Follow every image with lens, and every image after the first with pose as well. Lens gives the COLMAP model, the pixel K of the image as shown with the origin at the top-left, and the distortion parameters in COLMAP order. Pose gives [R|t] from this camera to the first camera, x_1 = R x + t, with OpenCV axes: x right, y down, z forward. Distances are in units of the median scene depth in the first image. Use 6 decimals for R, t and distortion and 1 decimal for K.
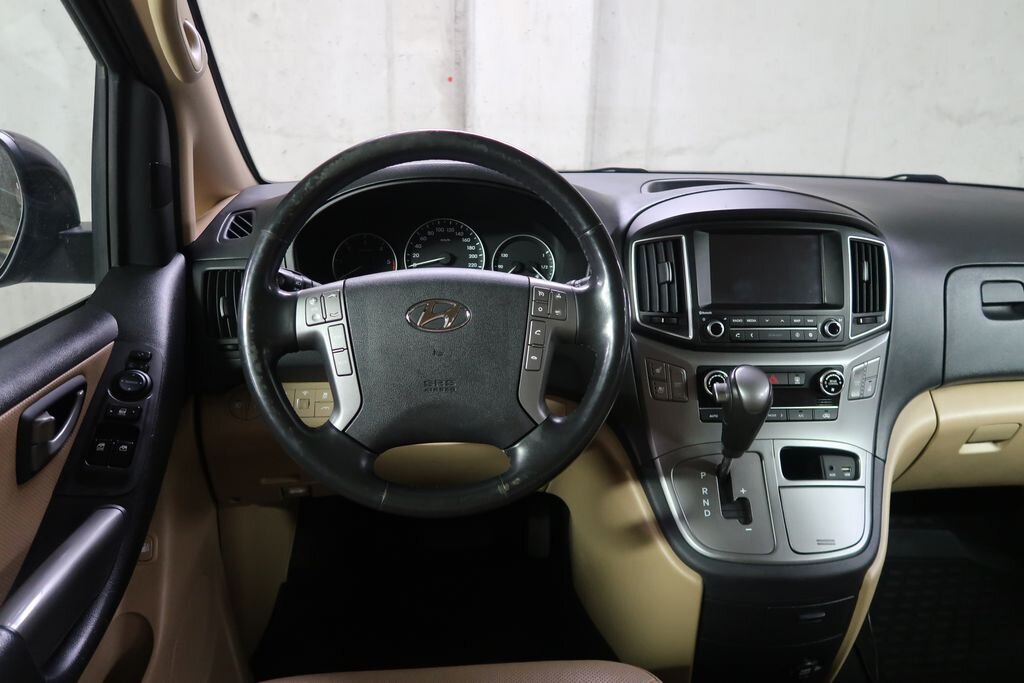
lens RADIAL K [[800.0, 0, 517.6], [0, 800.0, 340.1], [0, 0, 1]] dist [0.010415, 0.001427]
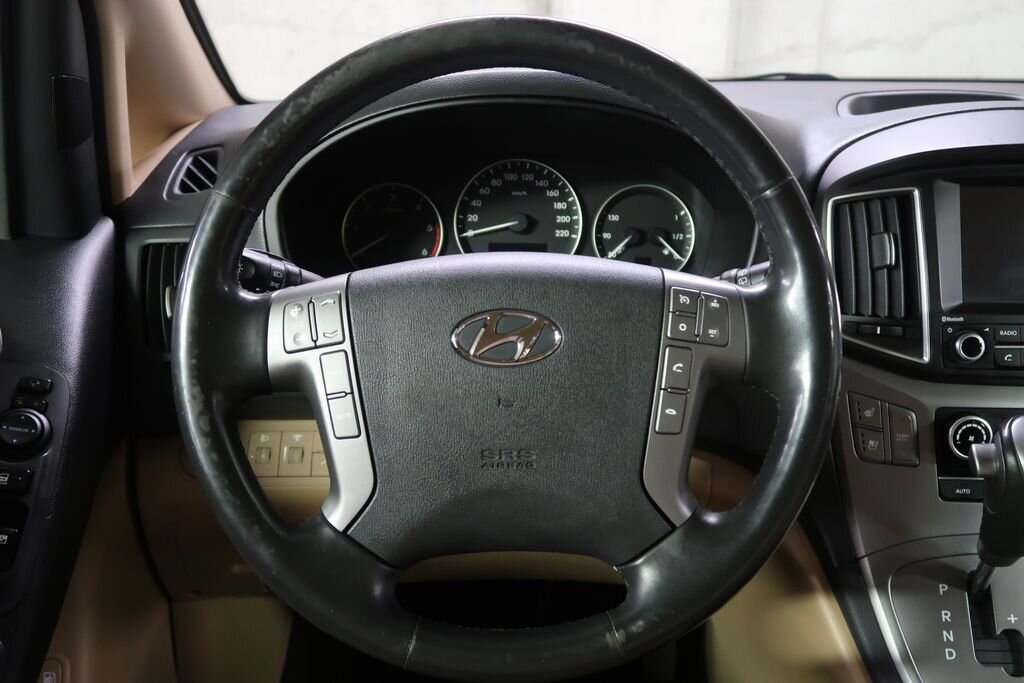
lens RADIAL K [[1100.4, 0, 517.5], [0, 1100.4, 338.3], [0, 0, 1]] dist [0.006804, -0.005906]
pose [[0.995905, 0.011549, -0.089662, -0.014375], [-0.009146, 0.999589, 0.027168, -0.038914], [0.089939, -0.026237, 0.995602, 0.153003]]
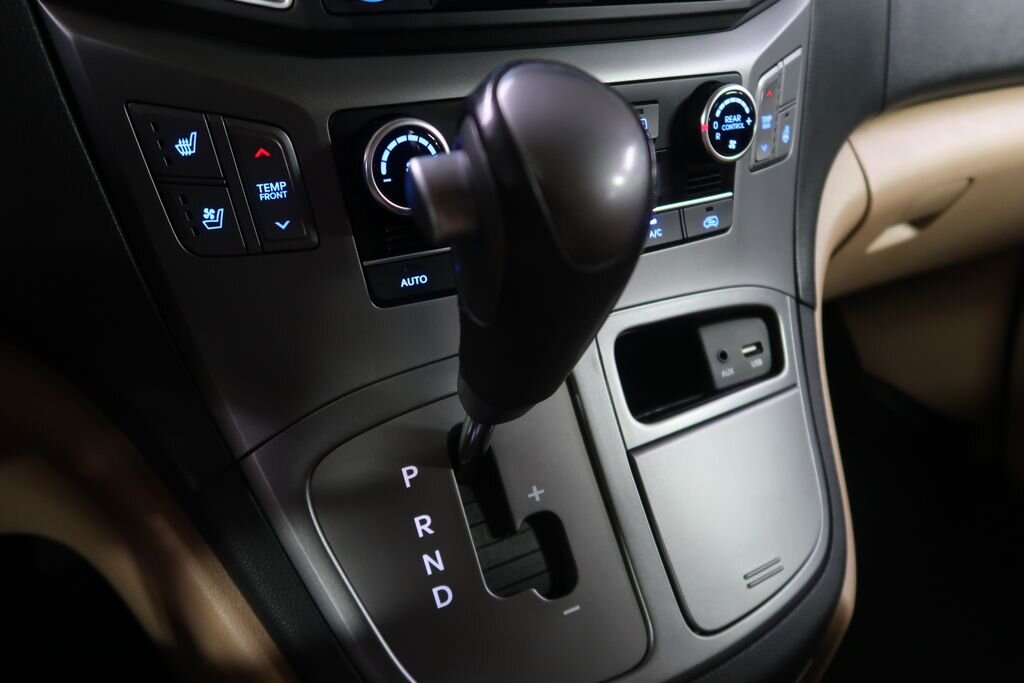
lens RADIAL K [[800.0, 0, 517.6], [0, 800.0, 340.1], [0, 0, 1]] dist [0.010415, 0.001427]
pose [[0.905102, -0.204936, 0.372547, 0.164802], [0.114554, 0.961314, 0.250504, 0.046035], [-0.409472, -0.184055, 0.893564, 0.716119]]
